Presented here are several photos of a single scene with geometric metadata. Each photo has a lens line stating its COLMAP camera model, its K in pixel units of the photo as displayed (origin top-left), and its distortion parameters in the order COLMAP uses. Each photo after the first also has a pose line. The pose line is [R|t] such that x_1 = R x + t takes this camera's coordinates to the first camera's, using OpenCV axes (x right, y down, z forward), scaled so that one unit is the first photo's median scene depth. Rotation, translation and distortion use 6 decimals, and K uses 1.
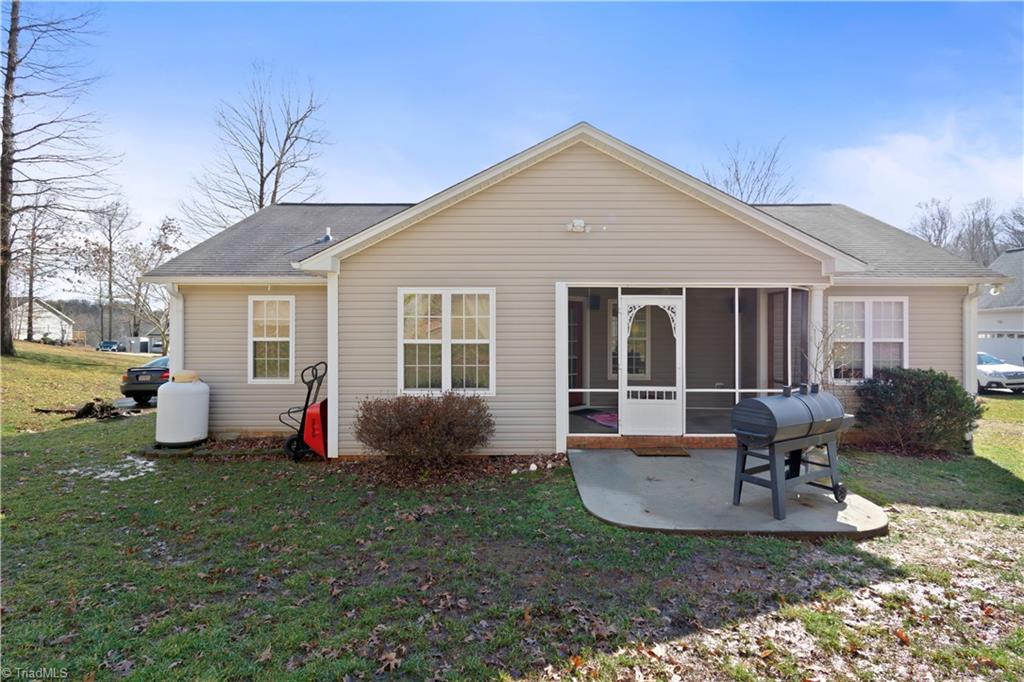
lens RADIAL K [[522.3, 0, 511.2], [0, 522.3, 333.2], [0, 0, 1]] dist [0.001011, -0.000366]
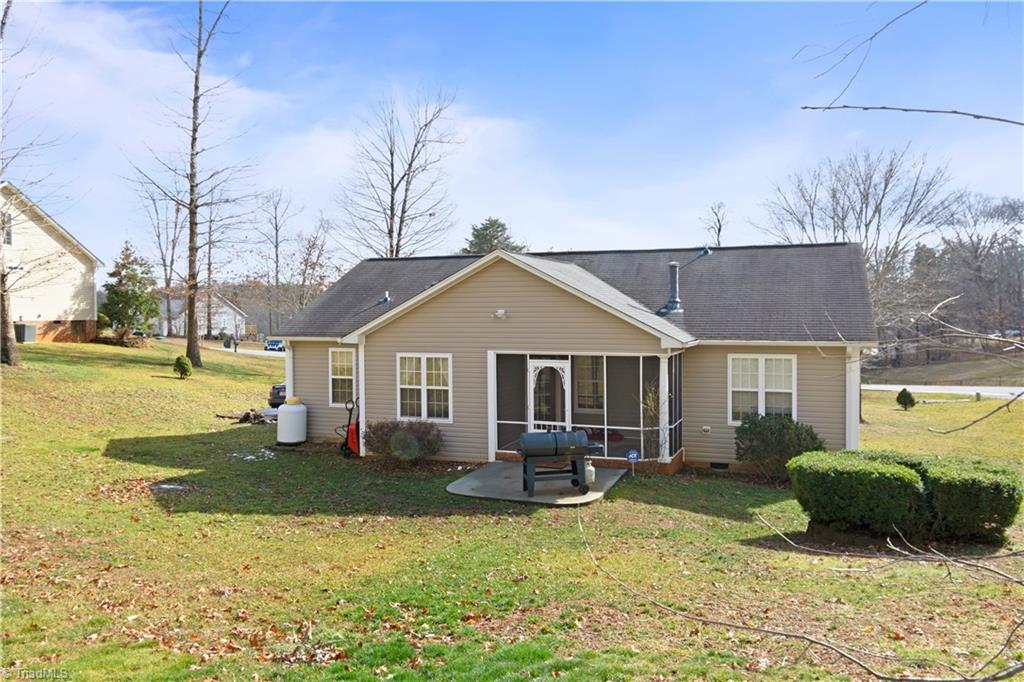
lens RADIAL K [[740.5, 0, 512.5], [0, 740.5, 342.2], [0, 0, 1]] dist [0.001604, -0.001298]
pose [[0.937792, 0.007217, -0.347122, 0.816789], [0.004697, 0.999429, 0.033469, -0.175766], [0.347165, -0.033017, 0.937223, -0.905597]]
